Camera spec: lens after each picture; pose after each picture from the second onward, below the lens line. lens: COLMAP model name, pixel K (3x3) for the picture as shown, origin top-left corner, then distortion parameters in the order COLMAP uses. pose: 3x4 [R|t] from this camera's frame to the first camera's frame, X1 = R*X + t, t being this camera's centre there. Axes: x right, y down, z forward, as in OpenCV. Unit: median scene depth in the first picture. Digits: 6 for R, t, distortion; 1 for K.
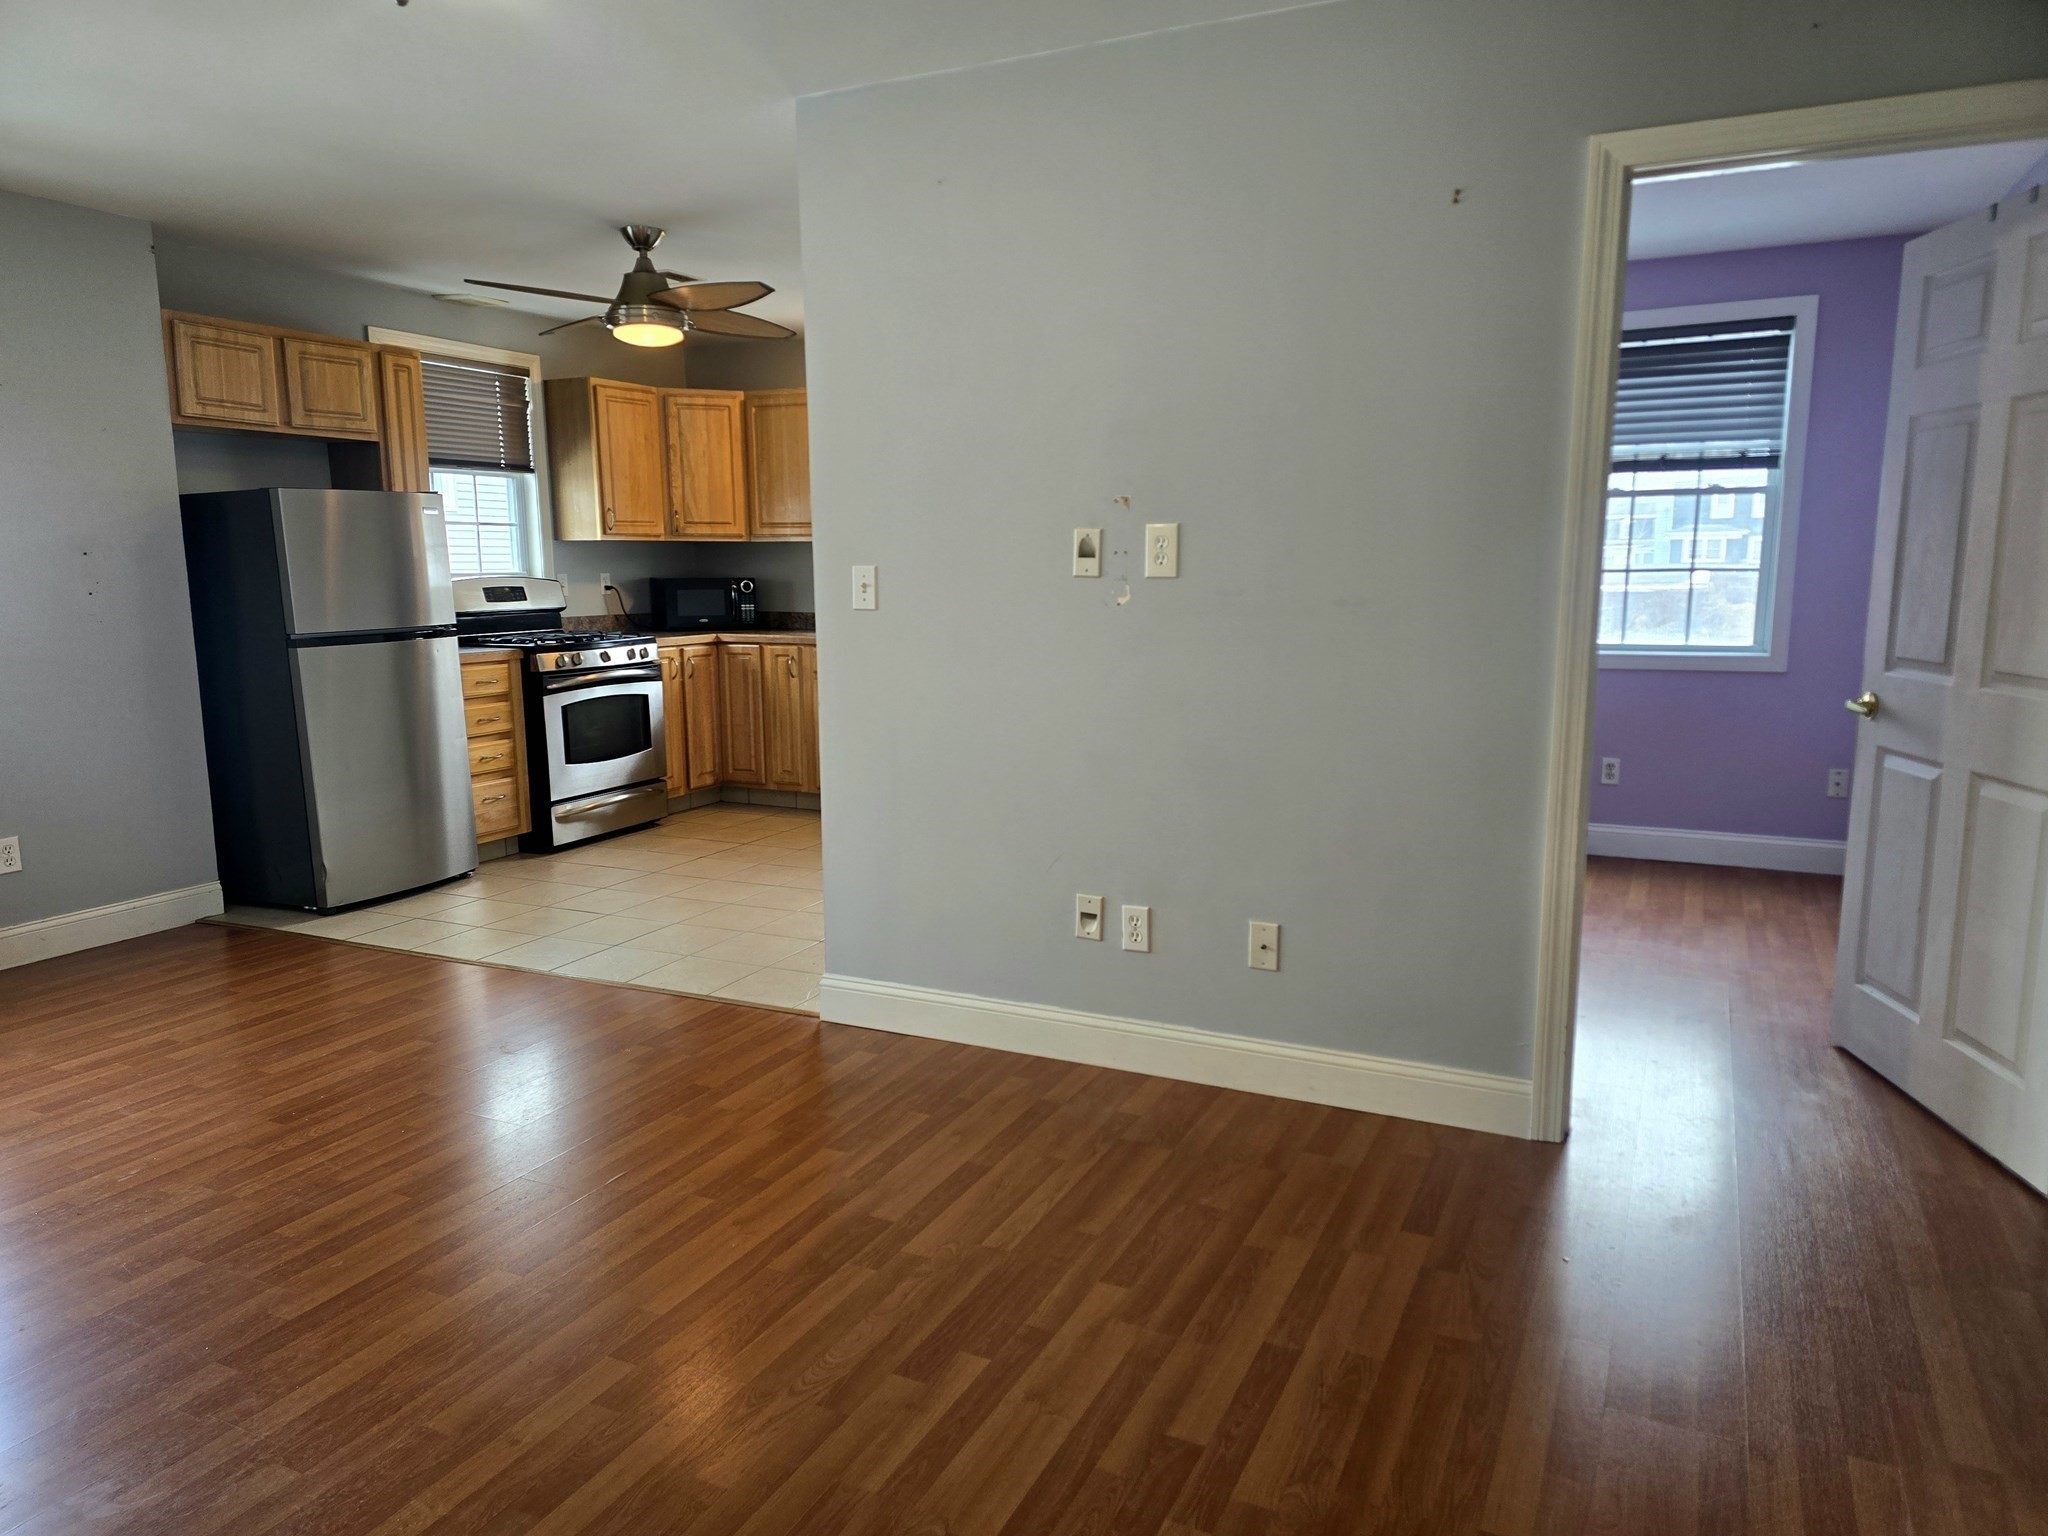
lens RADIAL K [[1359.1, 0, 1020.9], [0, 1359.1, 778.8], [0, 0, 1]] dist [0.075129, -0.067077]
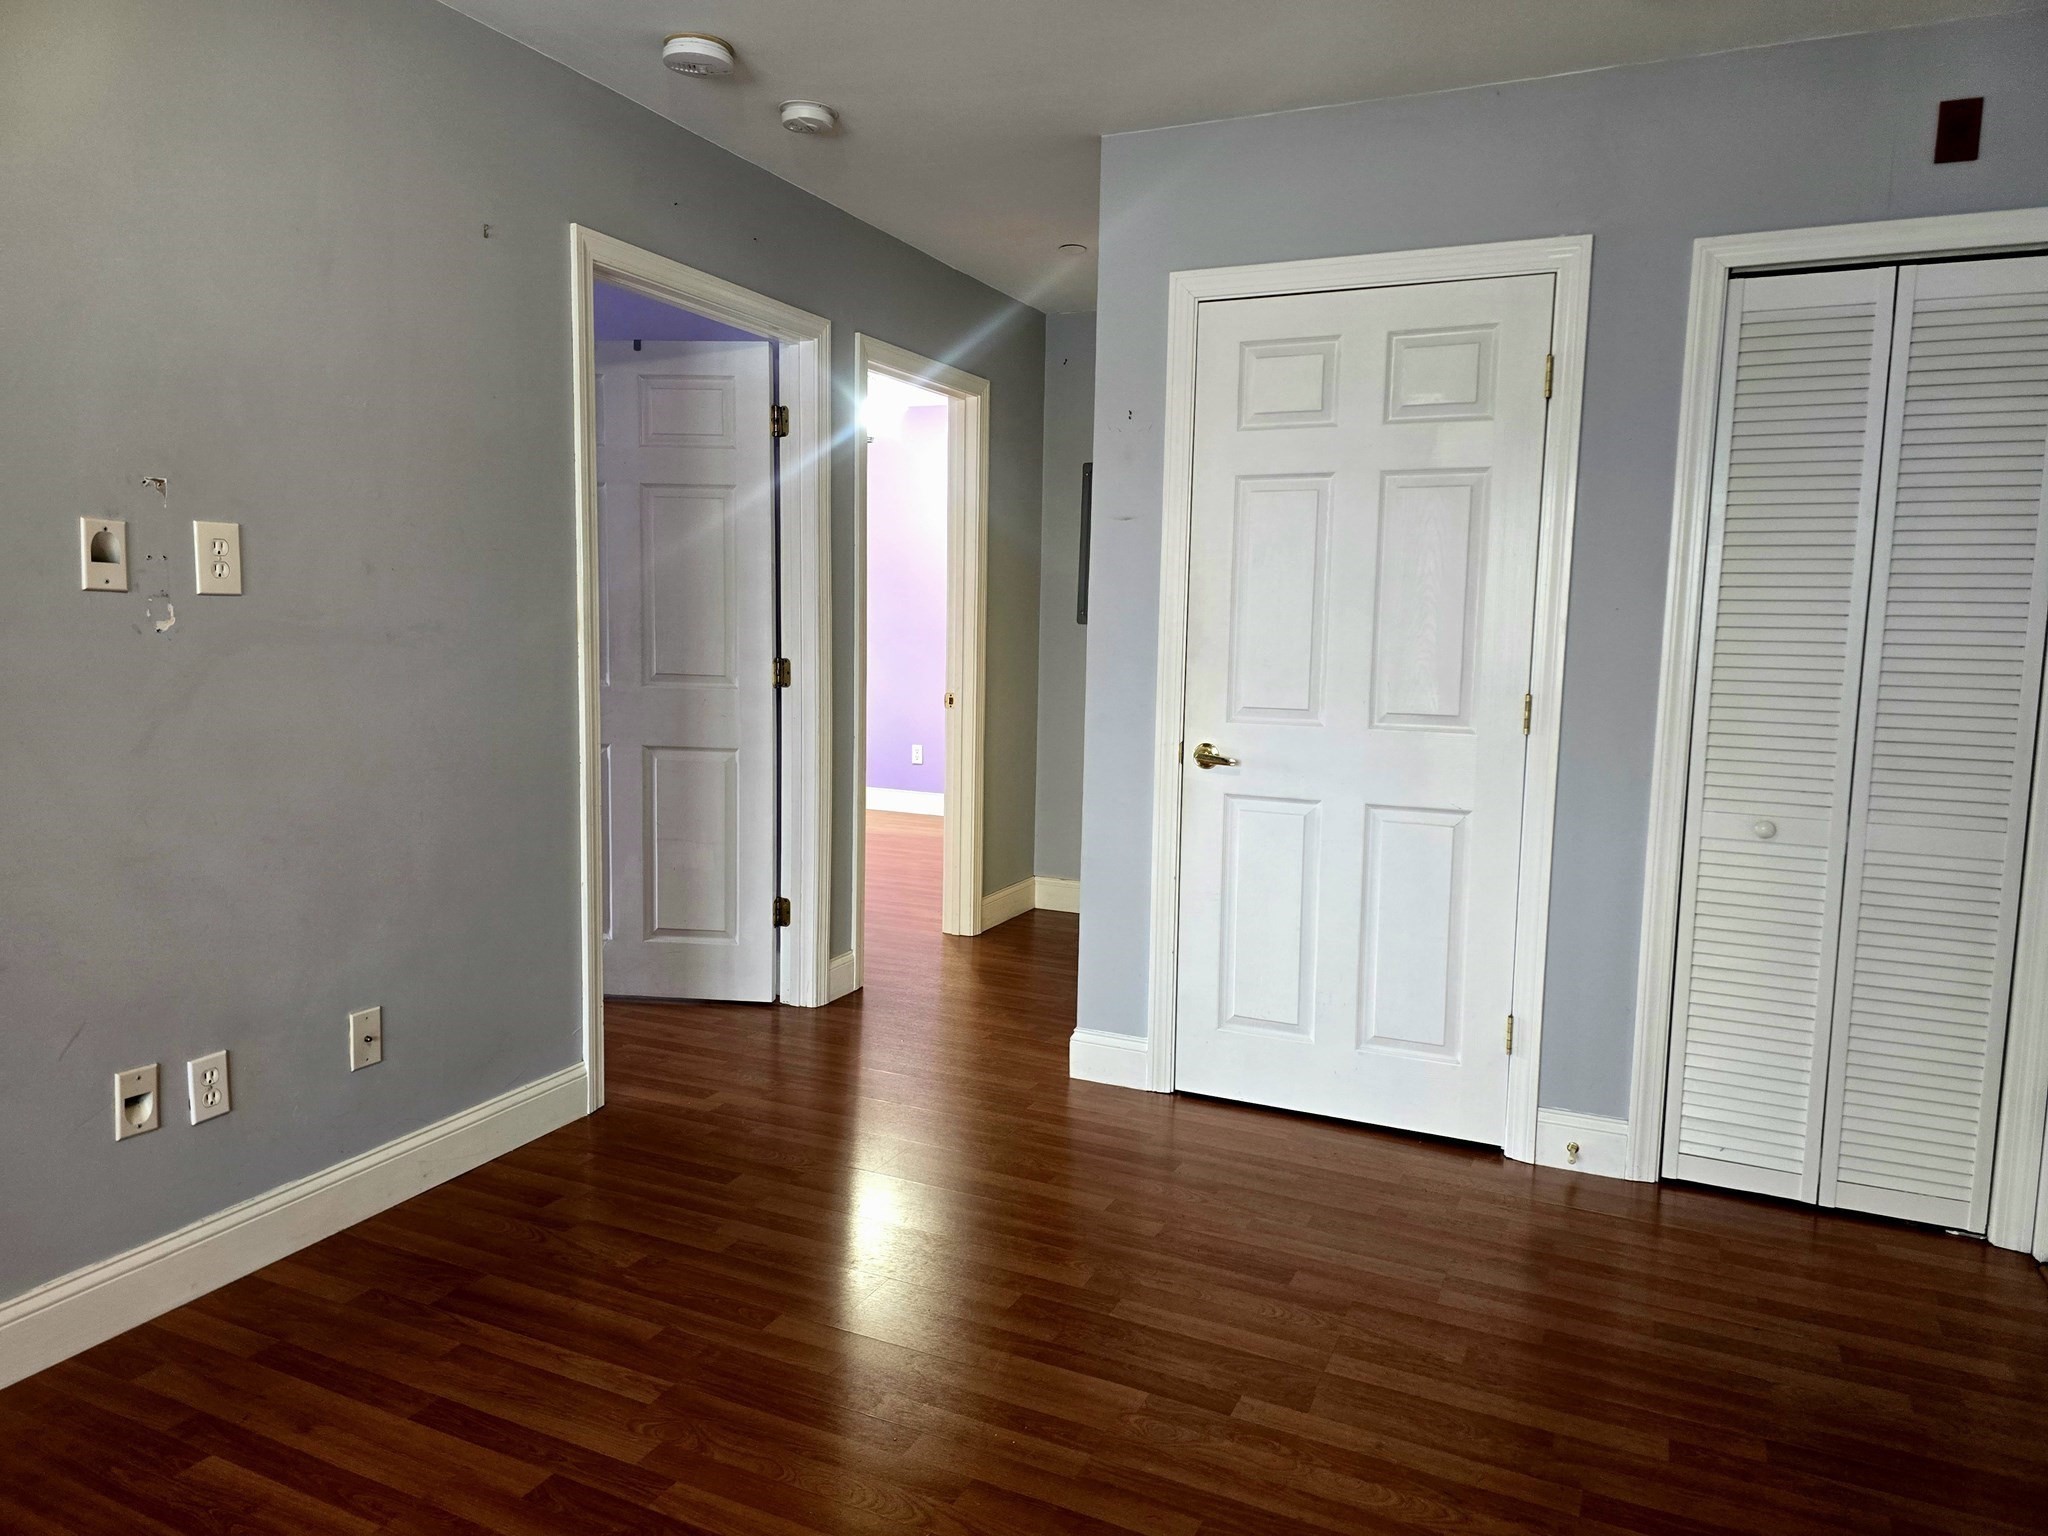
lens RADIAL K [[1359.1, 0, 1040.4], [0, 1359.1, 759.2], [0, 0, 1]] dist [0.075129, -0.067077]
pose [[-0.026442, -0.102213, 0.994411, -0.426918], [0.142346, 0.984237, 0.104953, -0.048800], [-0.989464, 0.144326, -0.011475, 0.376614]]
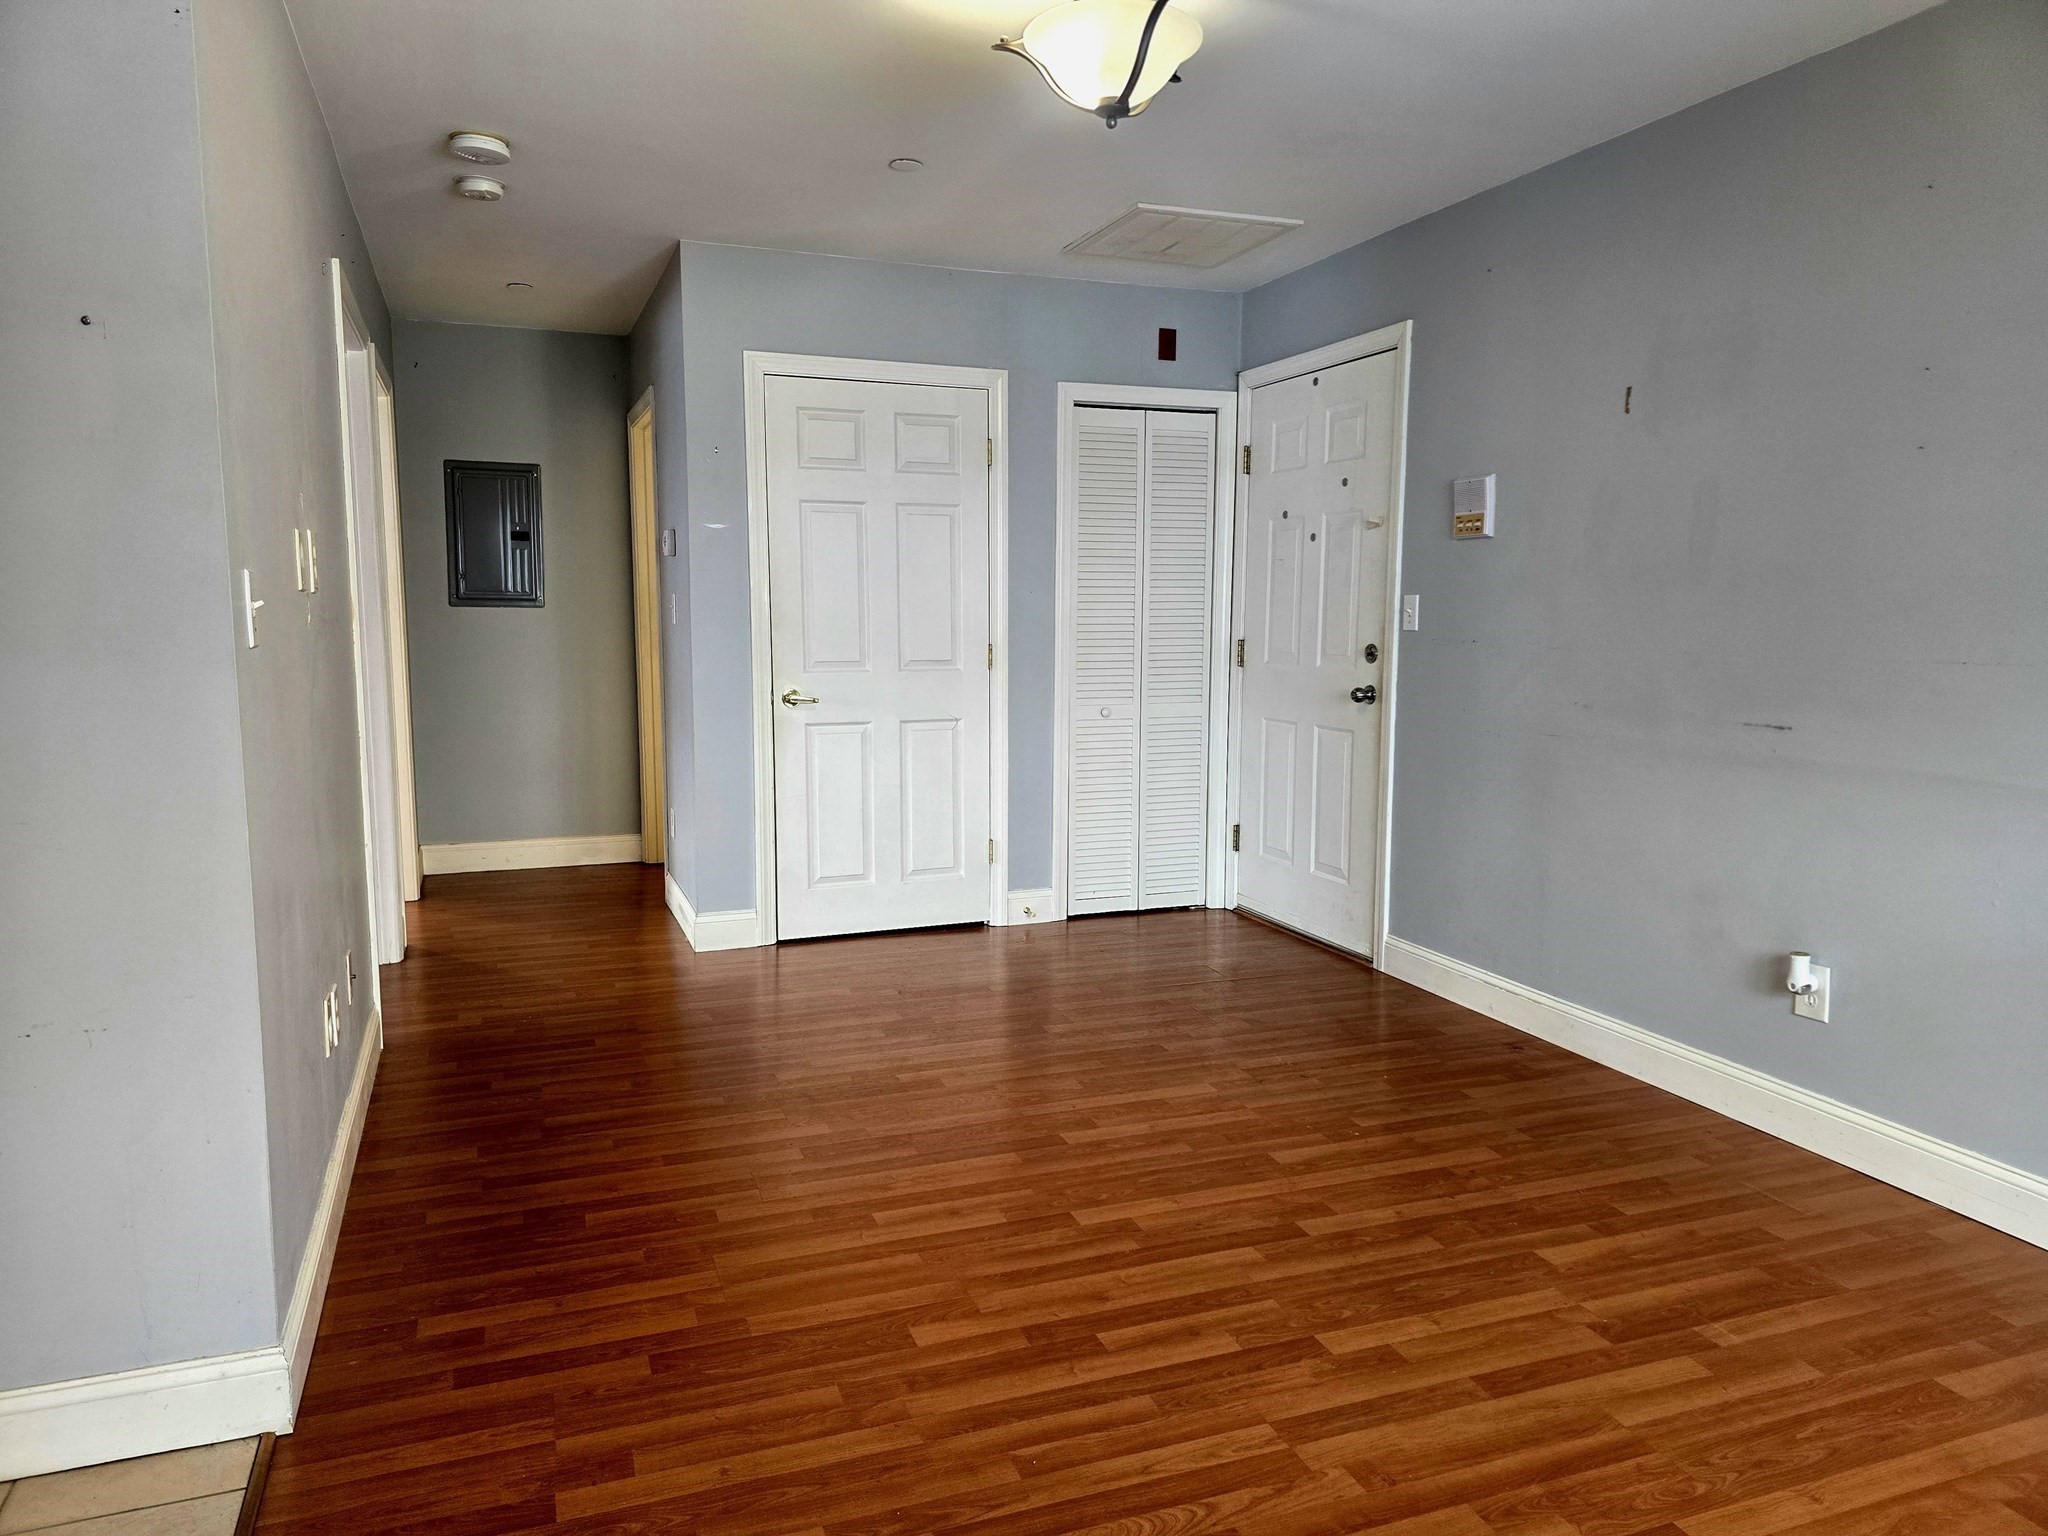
lens RADIAL K [[1359.1, 0, 1028.5], [0, 1359.1, 773.0], [0, 0, 1]] dist [0.075129, -0.067077]
pose [[-0.726881, -0.082008, 0.681850, -0.535633], [0.113061, 0.965008, 0.236593, -0.125254], [-0.677393, 0.249065, -0.692174, 0.856588]]
